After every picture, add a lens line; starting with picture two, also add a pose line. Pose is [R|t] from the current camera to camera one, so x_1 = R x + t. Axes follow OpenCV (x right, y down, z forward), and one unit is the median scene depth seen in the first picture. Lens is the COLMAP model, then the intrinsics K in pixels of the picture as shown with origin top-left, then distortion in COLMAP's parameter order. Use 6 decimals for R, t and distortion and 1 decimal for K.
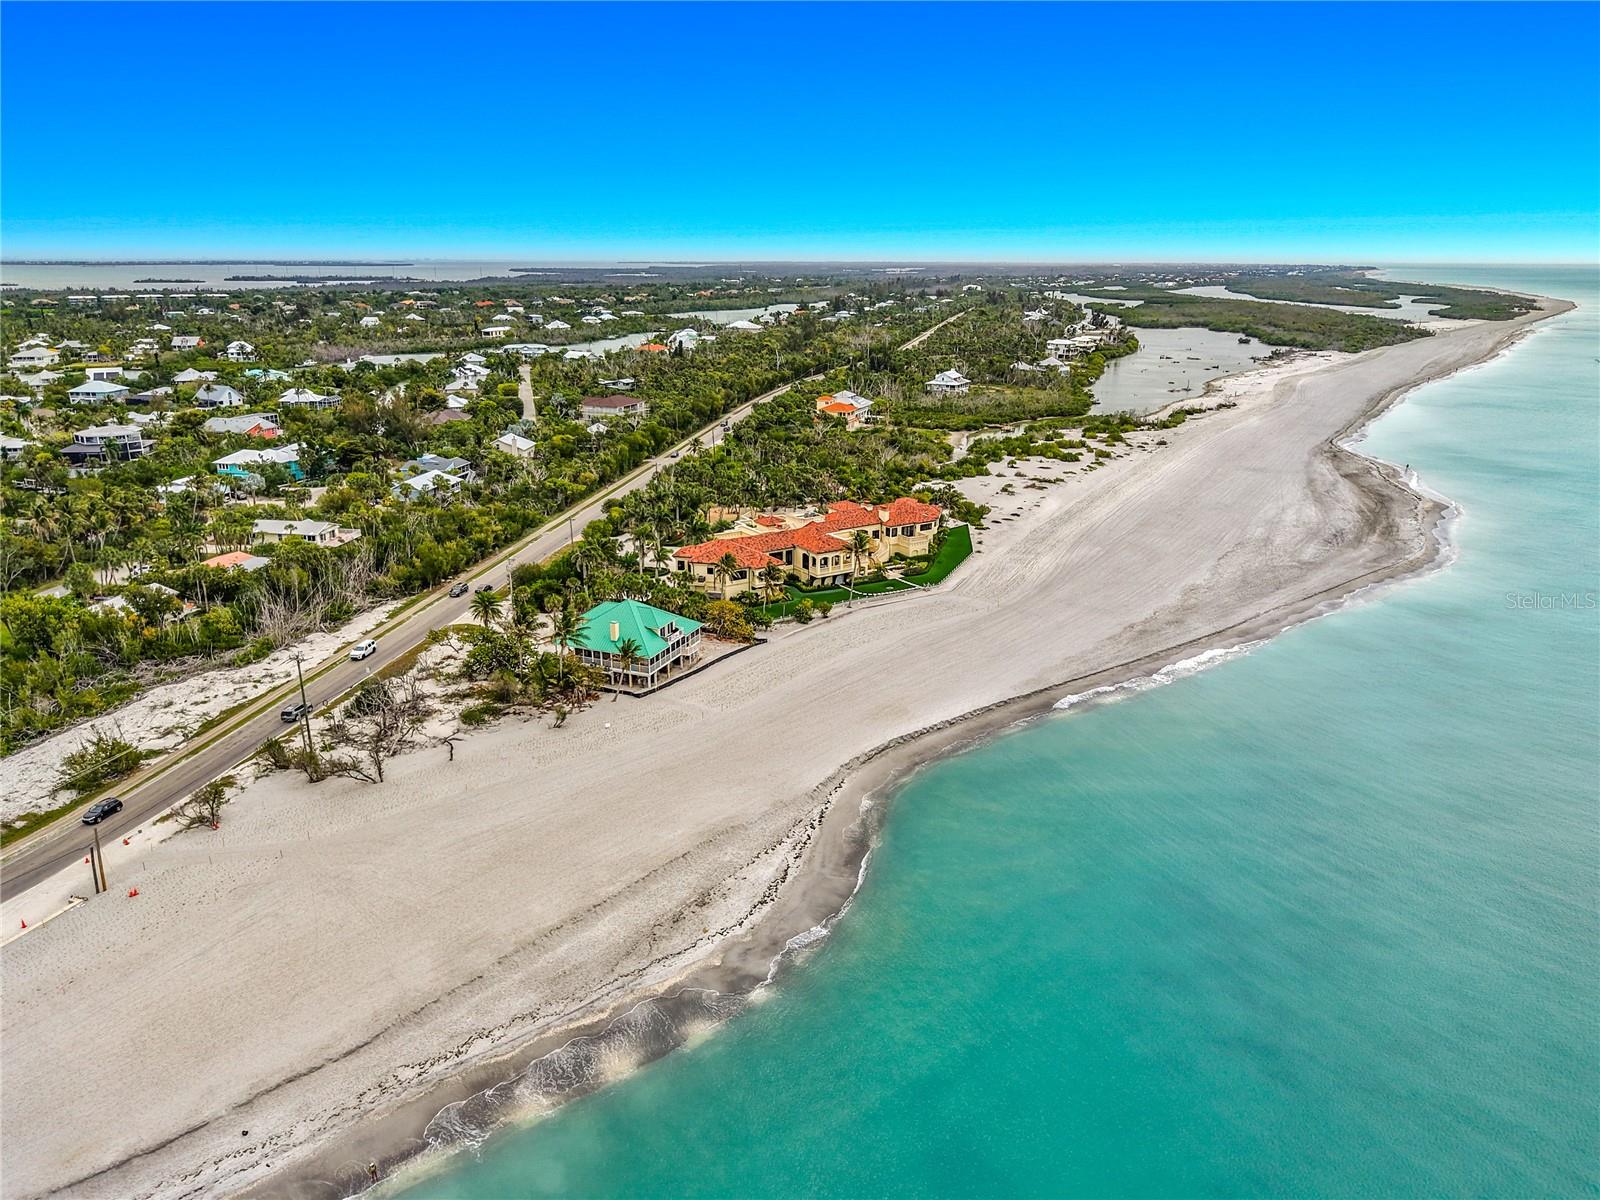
lens RADIAL K [[1084.3, 0, 778.6], [0, 1084.3, 618.2], [0, 0, 1]] dist [0.028532, -0.029665]
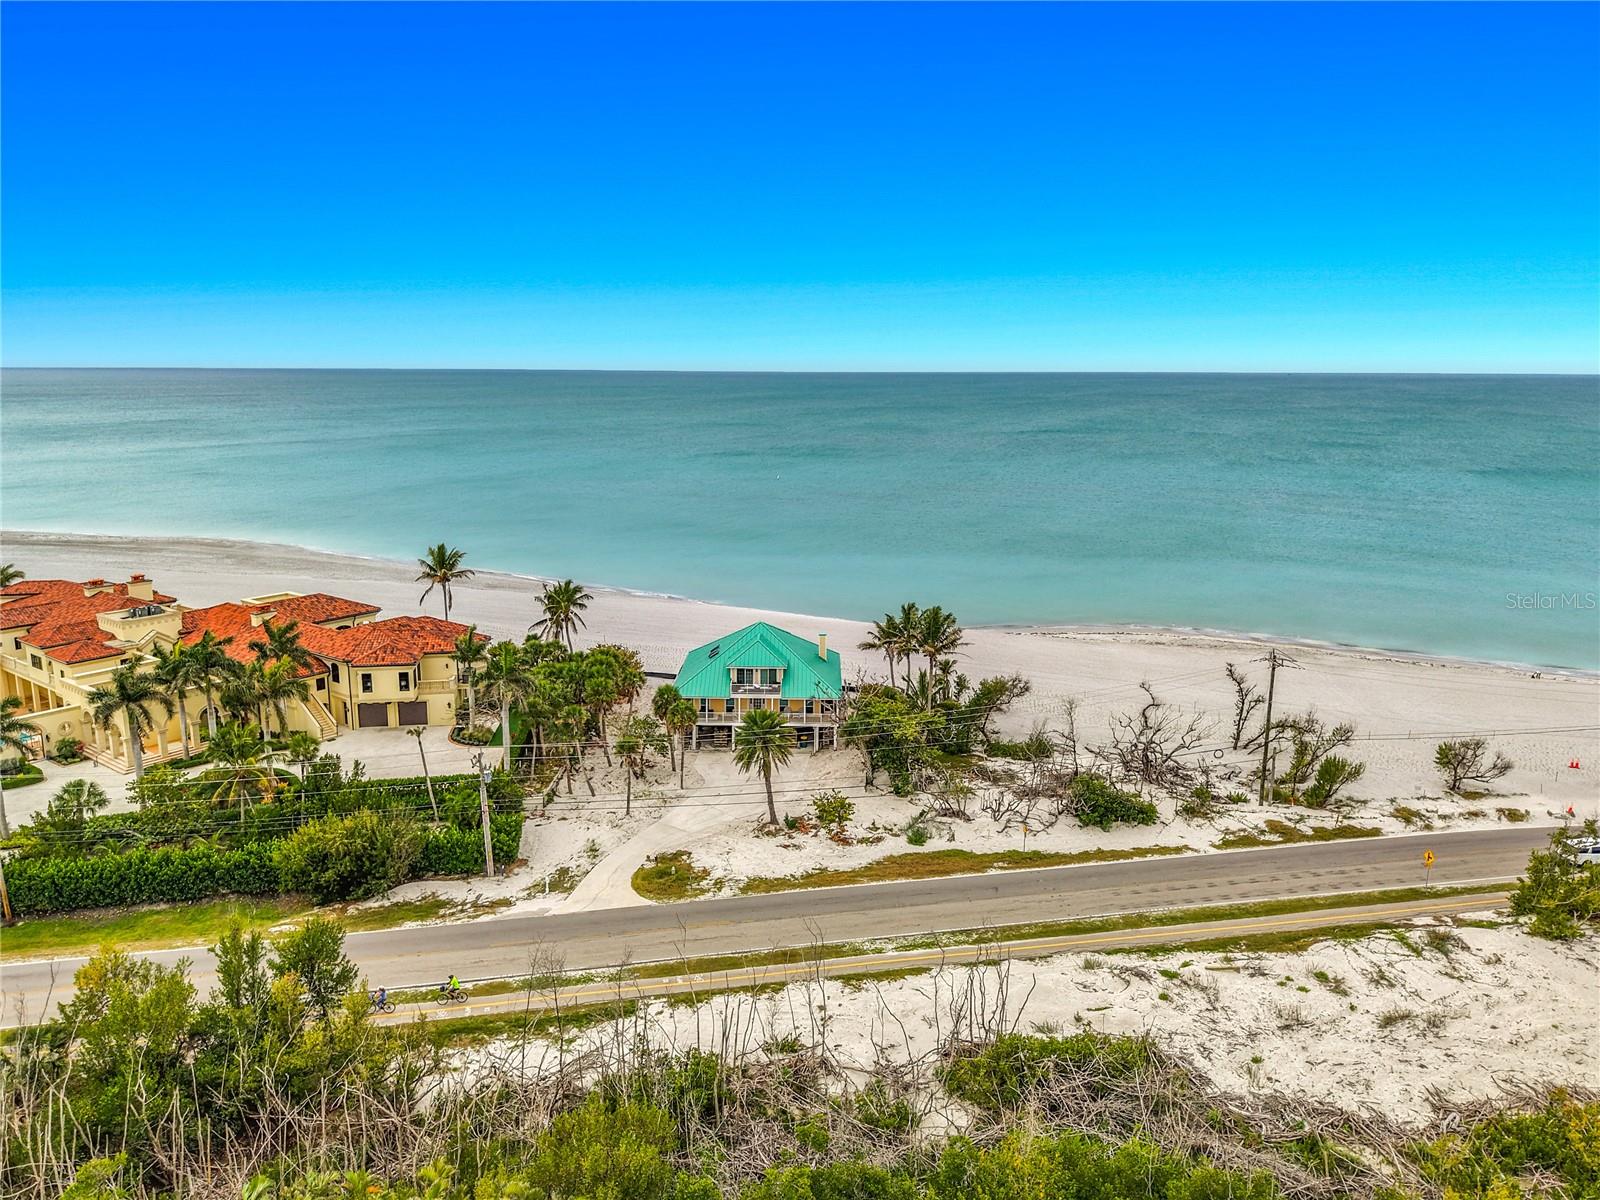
lens RADIAL K [[1084.3, 0, 792.5], [0, 1084.3, 633.0], [0, 0, 1]] dist [0.028532, -0.029665]
pose [[-0.366682, -0.222899, 0.903250, -0.651554], [0.287793, 0.896079, 0.337962, -0.200204], [-0.884714, 0.383873, -0.264427, 1.005019]]
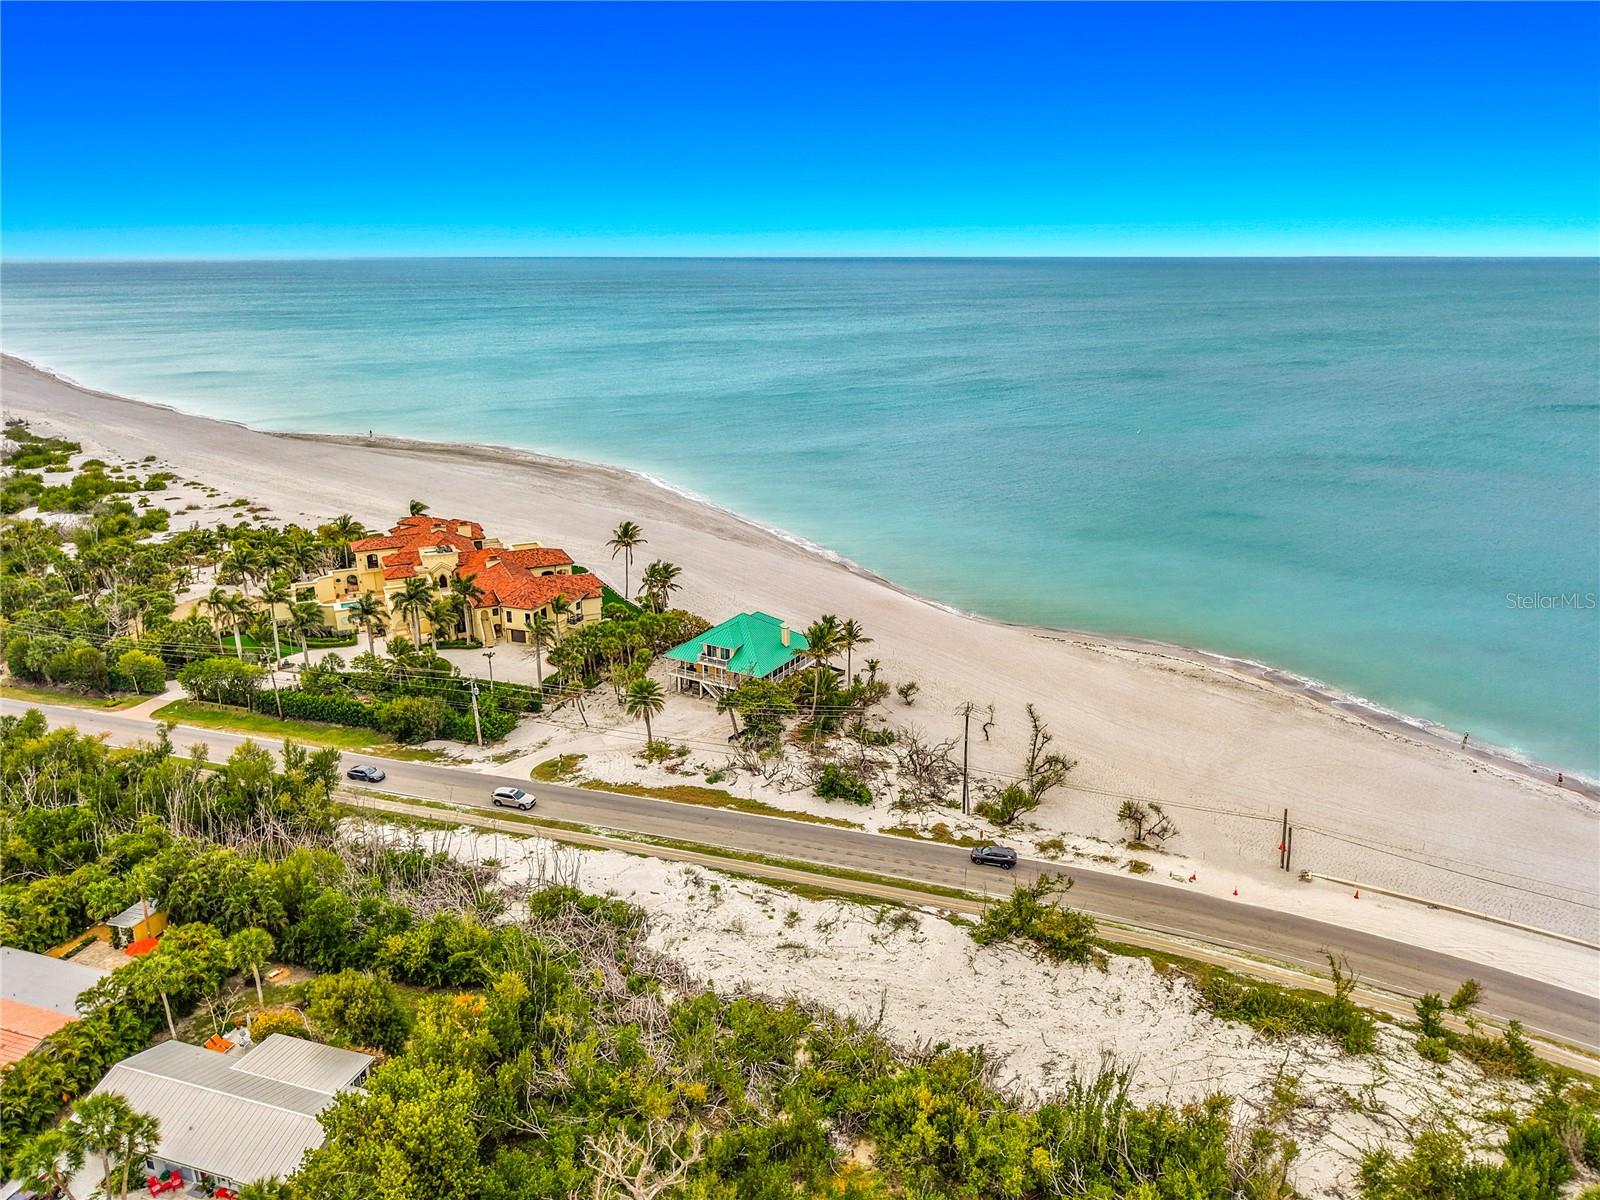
lens RADIAL K [[1084.3, 0, 793.7], [0, 1084.3, 590.6], [0, 0, 1]] dist [0.028532, -0.029665]
pose [[0.131796, -0.296251, 0.945973, -0.892049], [0.312876, 0.917949, 0.243883, -0.219349], [-0.940605, 0.263829, 0.213672, 0.647705]]
